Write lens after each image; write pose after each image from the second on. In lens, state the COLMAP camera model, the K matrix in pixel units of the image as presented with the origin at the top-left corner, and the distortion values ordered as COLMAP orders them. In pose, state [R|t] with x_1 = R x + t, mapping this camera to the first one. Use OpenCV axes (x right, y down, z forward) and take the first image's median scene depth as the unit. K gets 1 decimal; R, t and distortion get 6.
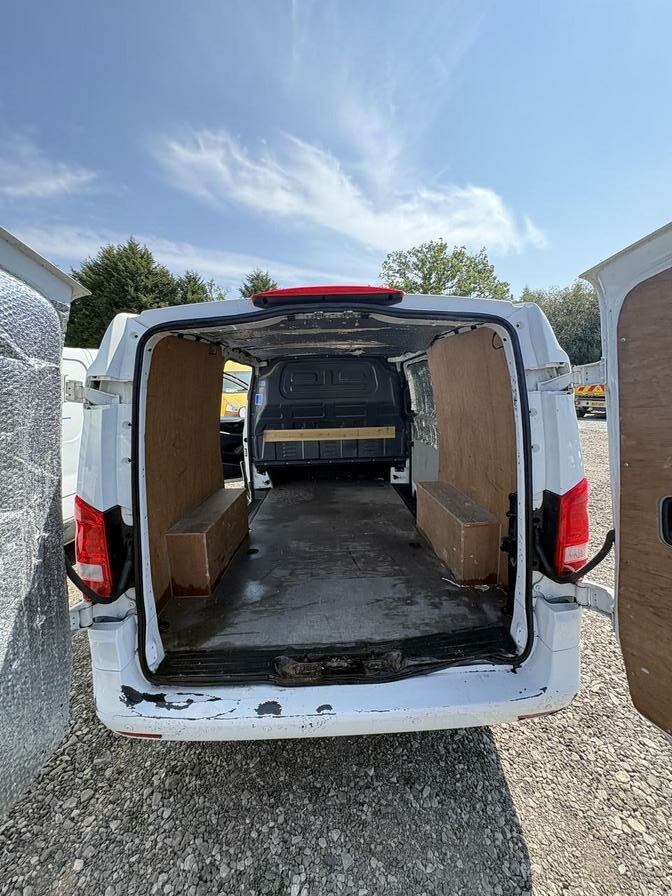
lens RADIAL K [[357.6, 0, 335.7], [0, 357.6, 459.9], [0, 0, 1]] dist [0.006575, -0.001297]
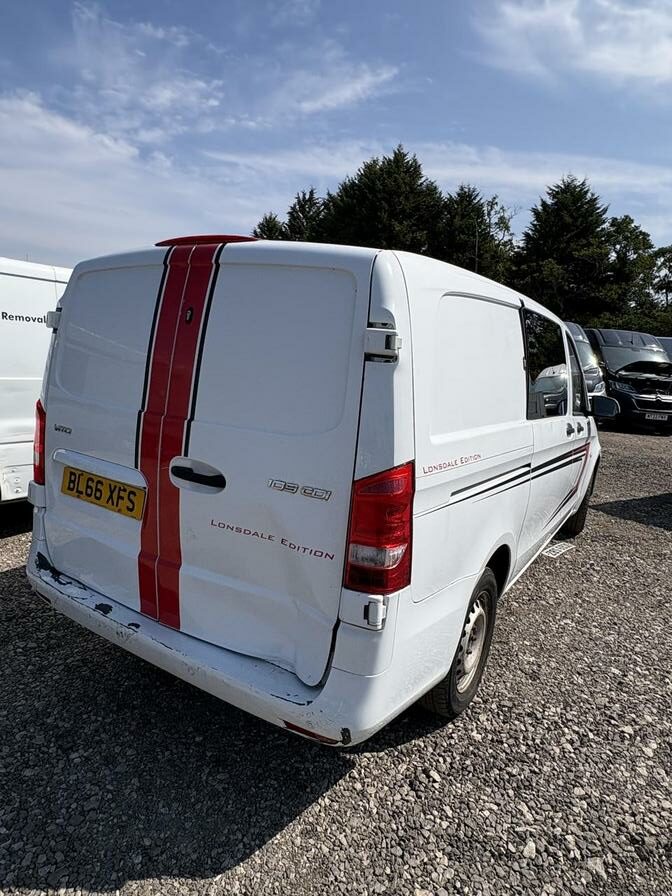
lens RADIAL K [[551.5, 0, 332.5], [0, 551.5, 449.5], [0, 0, 1]] dist [-0.005918, 0.004803]
pose [[0.824978, 0.190273, -0.532173, 0.826697], [-0.207958, 0.977759, 0.027211, -0.001653], [0.525514, 0.088221, 0.846198, -0.100606]]
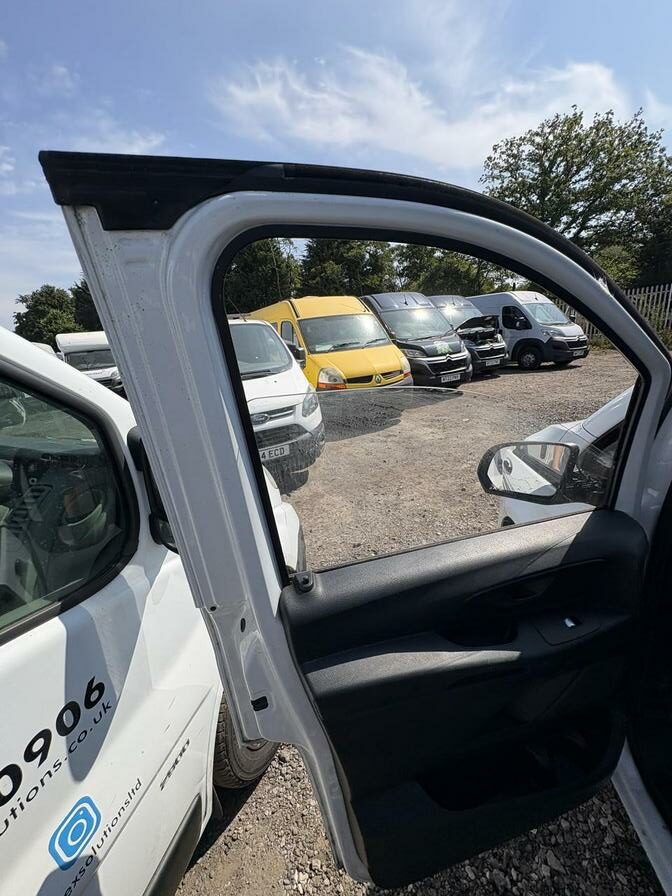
lens RADIAL K [[357.6, 0, 336.1], [0, 357.6, 446.5], [0, 0, 1]] dist [0.006575, -0.001297]
pose [[0.980061, -0.021032, -0.197582, -0.821213], [0.041217, 0.994272, 0.098610, -0.425692], [0.194377, -0.104788, 0.975314, 1.964464]]
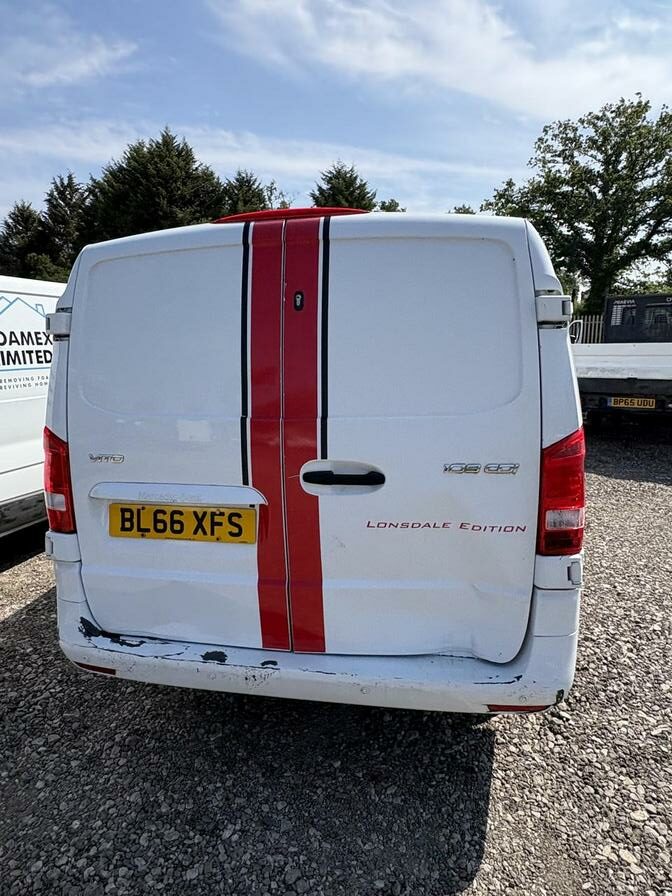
lens RADIAL K [[551.5, 0, 339.7], [0, 551.5, 451.1], [0, 0, 1]] dist [-0.005918, 0.004803]
pose [[0.977944, 0.046848, -0.203547, 0.276034], [-0.047031, 0.998886, 0.003940, 0.076761], [0.203505, 0.005720, 0.979057, -0.259753]]
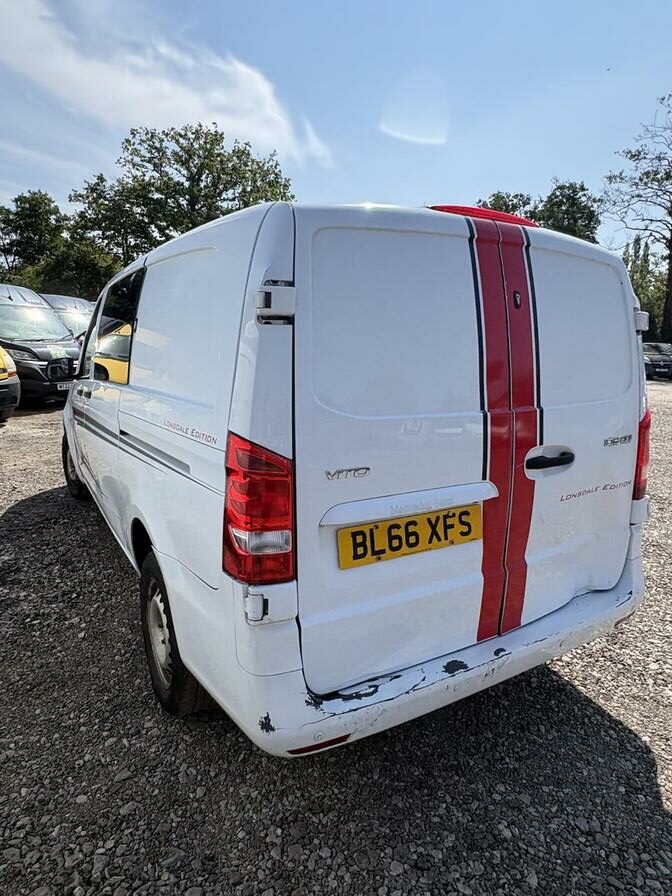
lens RADIAL K [[551.5, 0, 342.1], [0, 551.5, 444.3], [0, 0, 1]] dist [-0.005918, 0.004803]
pose [[0.867220, -0.052317, 0.495169, -0.728056], [0.063087, 0.997995, -0.005045, 0.075172], [-0.493912, 0.035614, 0.868782, -0.068830]]
